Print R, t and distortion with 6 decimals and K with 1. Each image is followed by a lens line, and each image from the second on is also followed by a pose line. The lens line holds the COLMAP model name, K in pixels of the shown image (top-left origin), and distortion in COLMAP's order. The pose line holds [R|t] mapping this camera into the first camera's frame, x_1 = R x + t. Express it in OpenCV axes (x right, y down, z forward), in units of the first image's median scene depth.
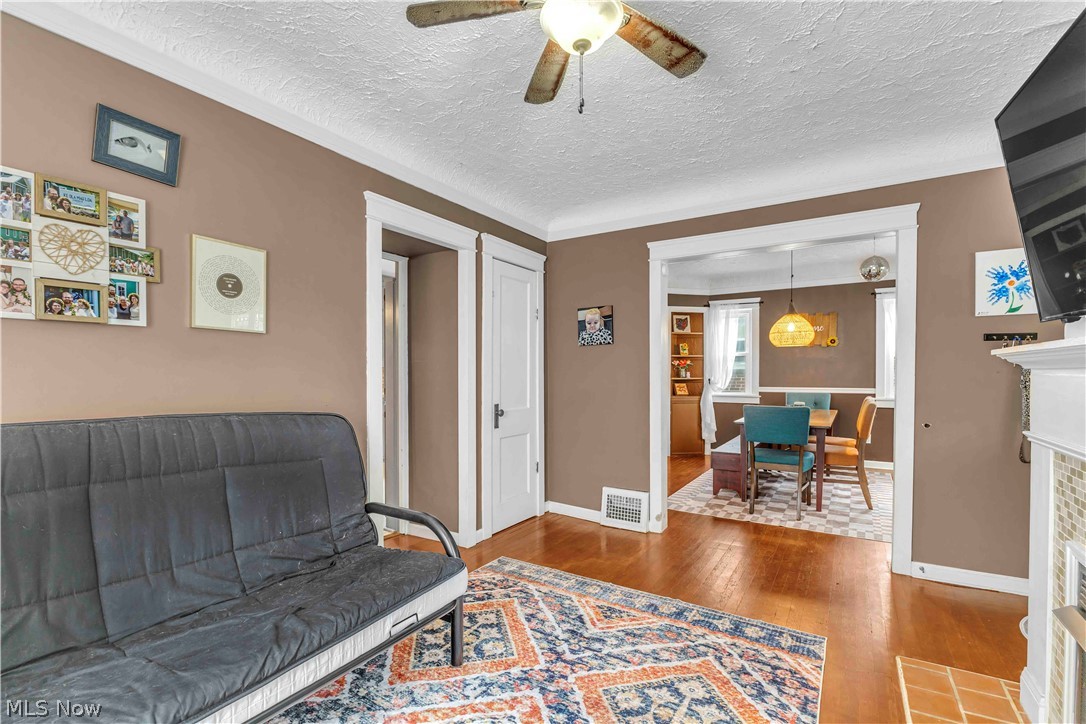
lens RADIAL K [[475.6, 0, 542.6], [0, 475.6, 369.0], [0, 0, 1]] dist [0.004517, 0.000356]
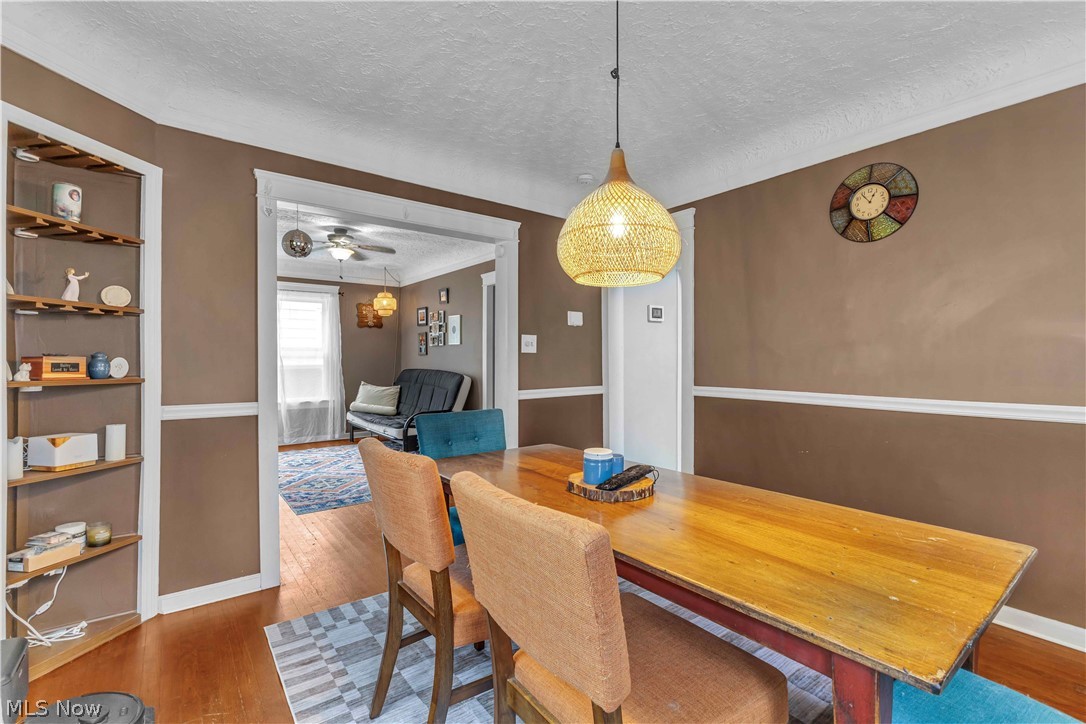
lens RADIAL K [[475.6, 0, 540.7], [0, 475.6, 360.0], [0, 0, 1]] dist [0.004517, 0.000356]
pose [[-0.327911, -0.001307, -0.944708, 1.161015], [-0.000732, 0.999999, -0.001130, 0.016524], [0.944708, 0.000321, -0.327912, 1.446254]]
